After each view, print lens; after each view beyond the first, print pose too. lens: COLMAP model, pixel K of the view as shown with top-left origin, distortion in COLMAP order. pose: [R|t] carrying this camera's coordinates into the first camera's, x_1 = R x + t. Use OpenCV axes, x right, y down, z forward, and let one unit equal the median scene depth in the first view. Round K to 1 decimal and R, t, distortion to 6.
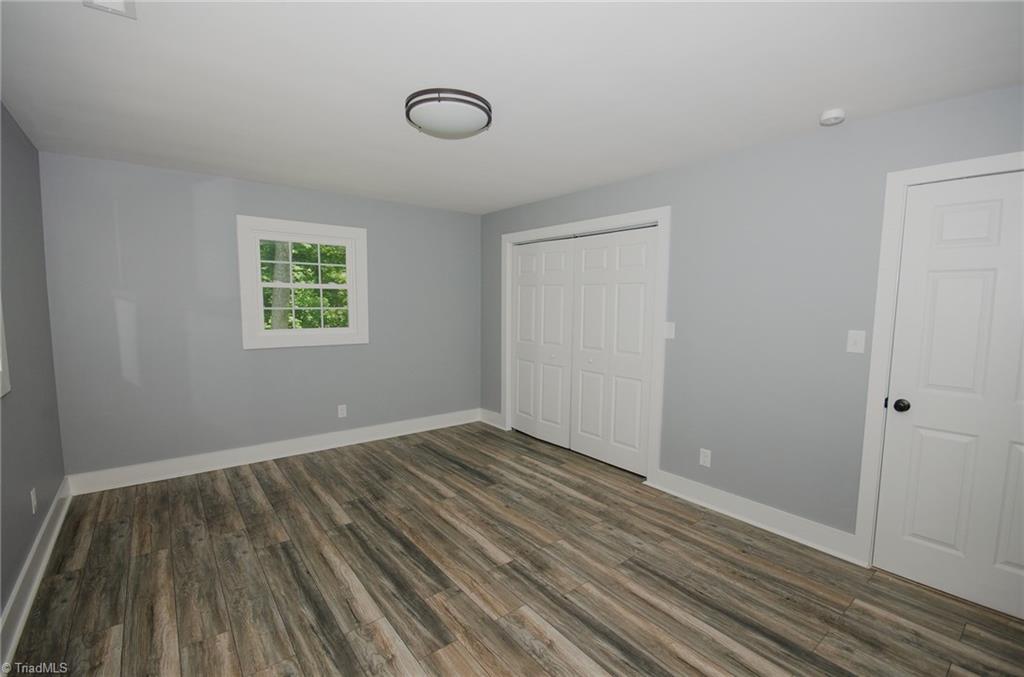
lens RADIAL K [[452.6, 0, 516.5], [0, 452.6, 343.8], [0, 0, 1]] dist [0.000948, -0.004251]
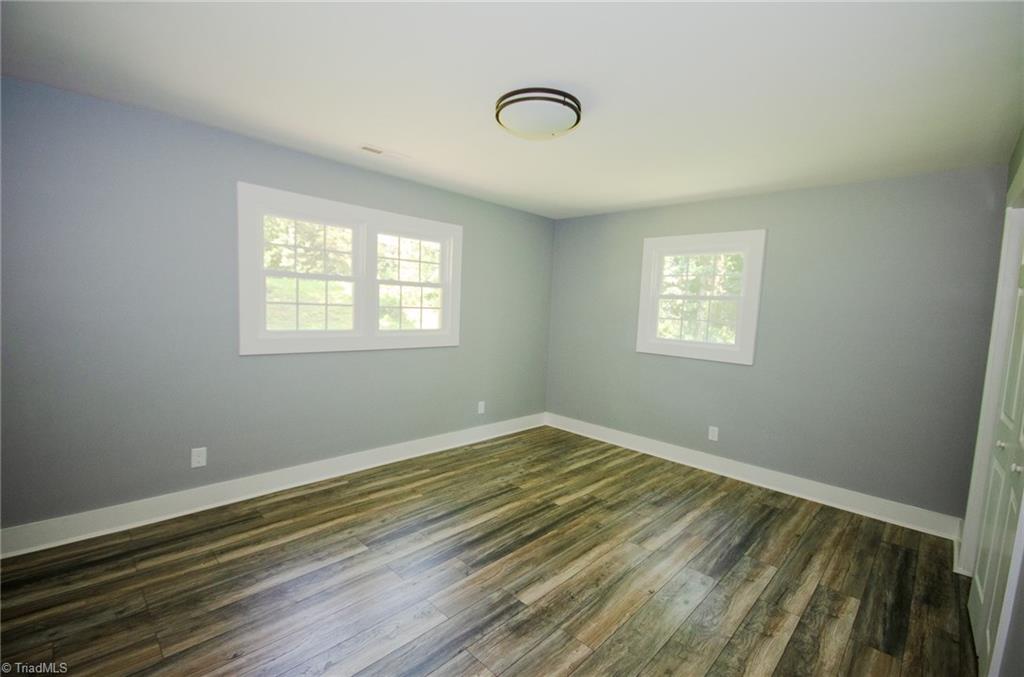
lens RADIAL K [[452.6, 0, 516.8], [0, 452.6, 342.2], [0, 0, 1]] dist [0.000948, -0.004251]
pose [[0.127608, 0.075945, -0.988913, 0.607123], [-0.137197, 0.988830, 0.058235, -0.043816], [0.982290, 0.128244, 0.136603, 0.613997]]
